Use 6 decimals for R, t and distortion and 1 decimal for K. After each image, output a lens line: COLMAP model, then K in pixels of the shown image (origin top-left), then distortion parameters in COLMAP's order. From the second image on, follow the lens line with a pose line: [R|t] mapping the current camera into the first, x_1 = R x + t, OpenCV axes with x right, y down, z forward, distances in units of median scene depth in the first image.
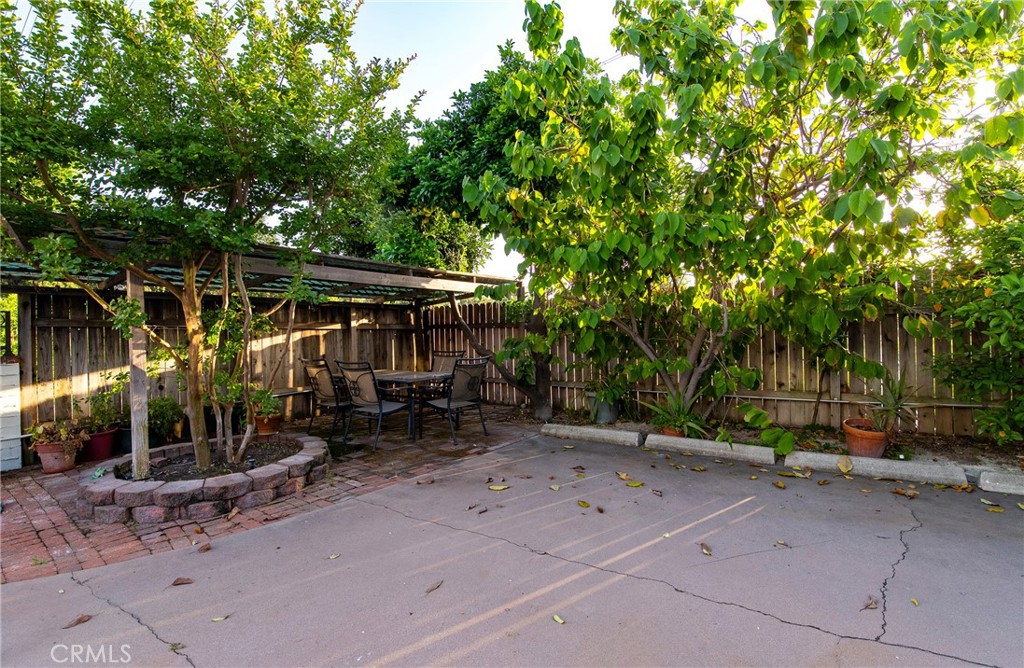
lens RADIAL K [[606.5, 0, 512.0], [0, 606.5, 334.0], [0, 0, 1]] dist [0.000475, -0.000015]
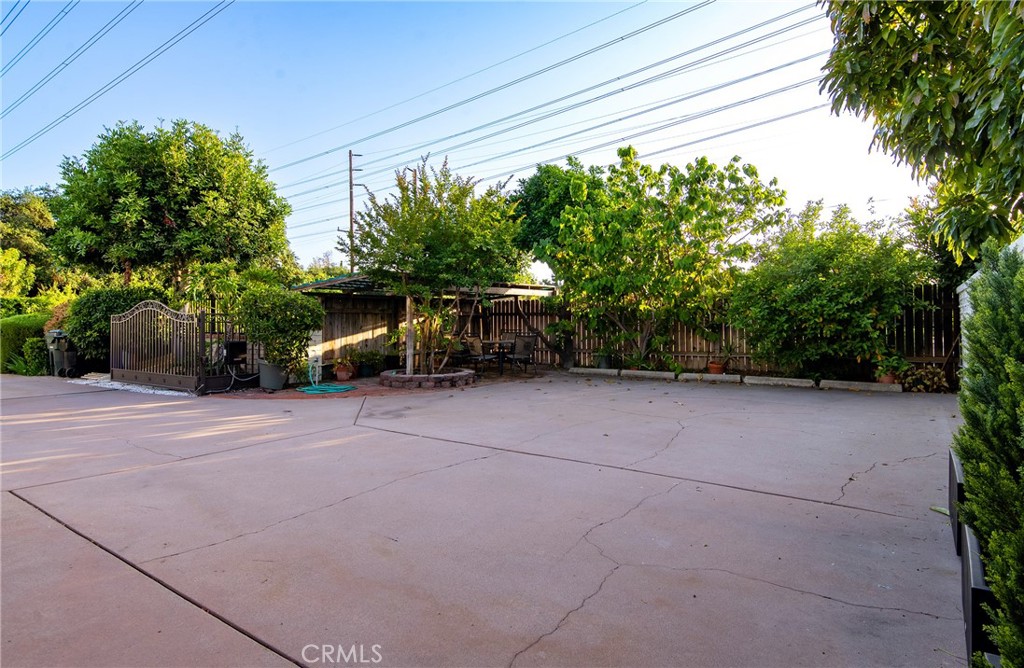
lens RADIAL K [[678.9, 0, 512.0], [0, 678.9, 334.0], [0, 0, 1]] dist [-0.000853, 0.000001]
pose [[0.999873, 0.014143, -0.007296, -0.116410], [-0.013991, 0.999691, 0.020529, 0.002849], [0.007584, -0.020424, 0.999763, -1.131897]]
